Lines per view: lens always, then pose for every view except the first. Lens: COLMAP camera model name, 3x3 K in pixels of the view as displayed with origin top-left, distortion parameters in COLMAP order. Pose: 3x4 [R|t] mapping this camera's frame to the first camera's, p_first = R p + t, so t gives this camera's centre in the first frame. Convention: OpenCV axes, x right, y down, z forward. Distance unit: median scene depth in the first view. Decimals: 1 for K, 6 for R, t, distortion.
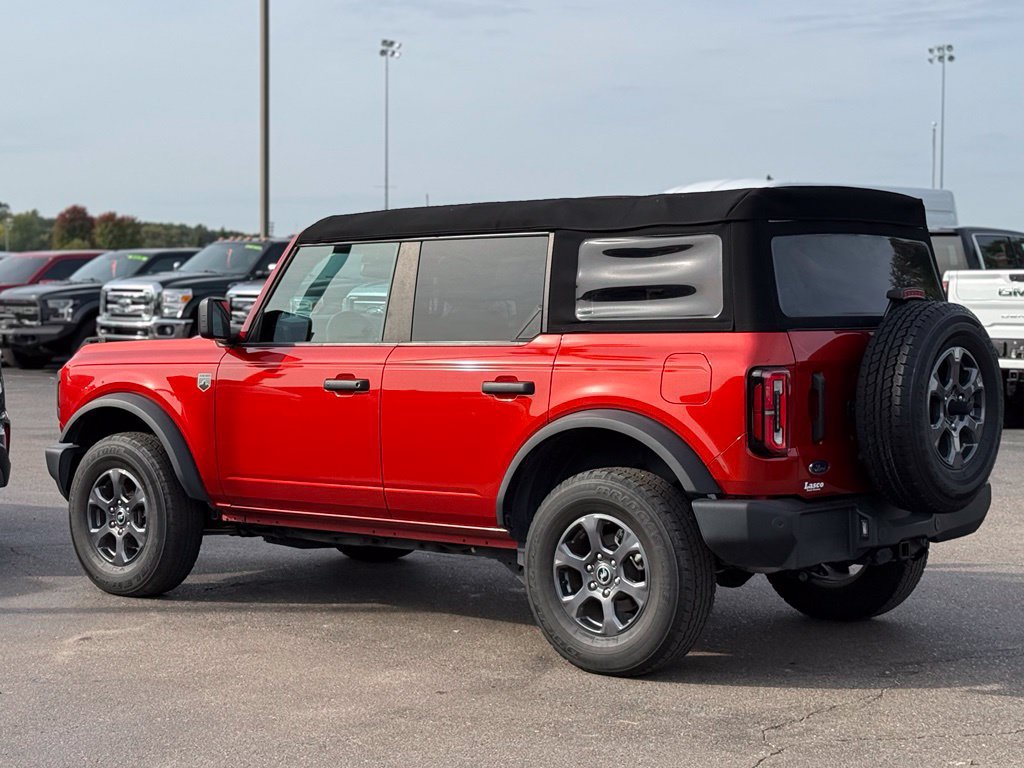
lens RADIAL K [[1760.5, 0, 512.0], [0, 1760.5, 384.0], [0, 0, 1]] dist [0.139596, -0.094005]
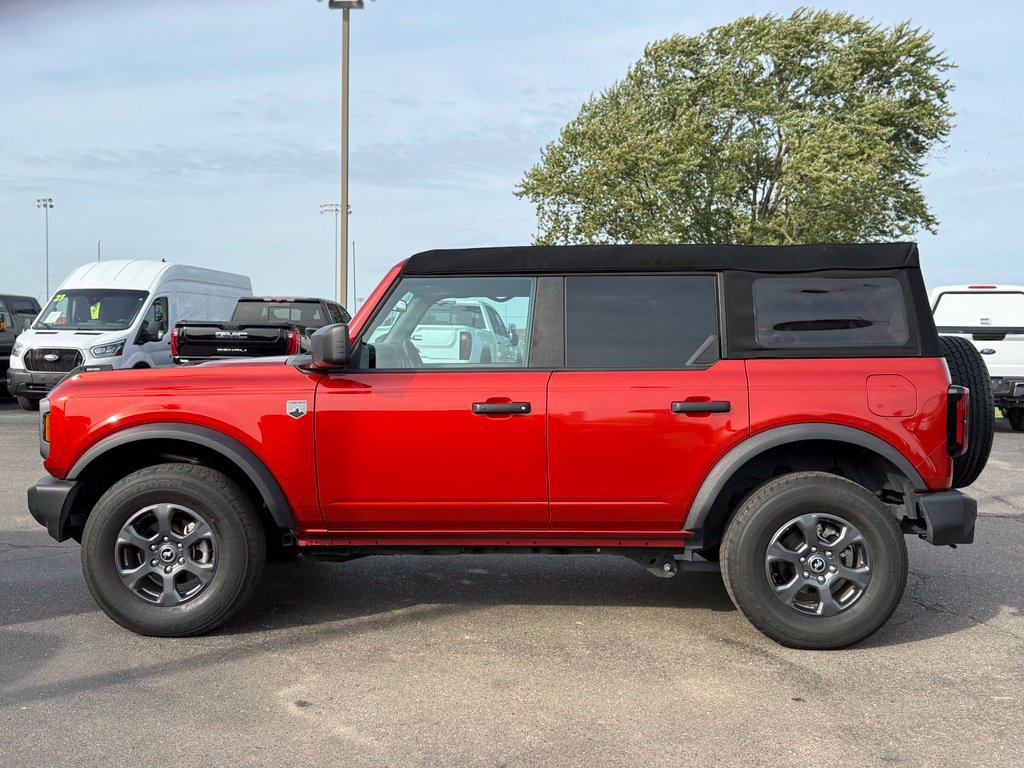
lens RADIAL K [[955.6, 0, 512.0], [0, 955.6, 384.0], [0, 0, 1]] dist [0.060850, 0.005006]
pose [[0.810564, -0.017522, 0.585388, -0.480632], [0.020445, 0.999790, 0.001617, -0.016784], [-0.585293, 0.010658, 0.810752, 0.594664]]
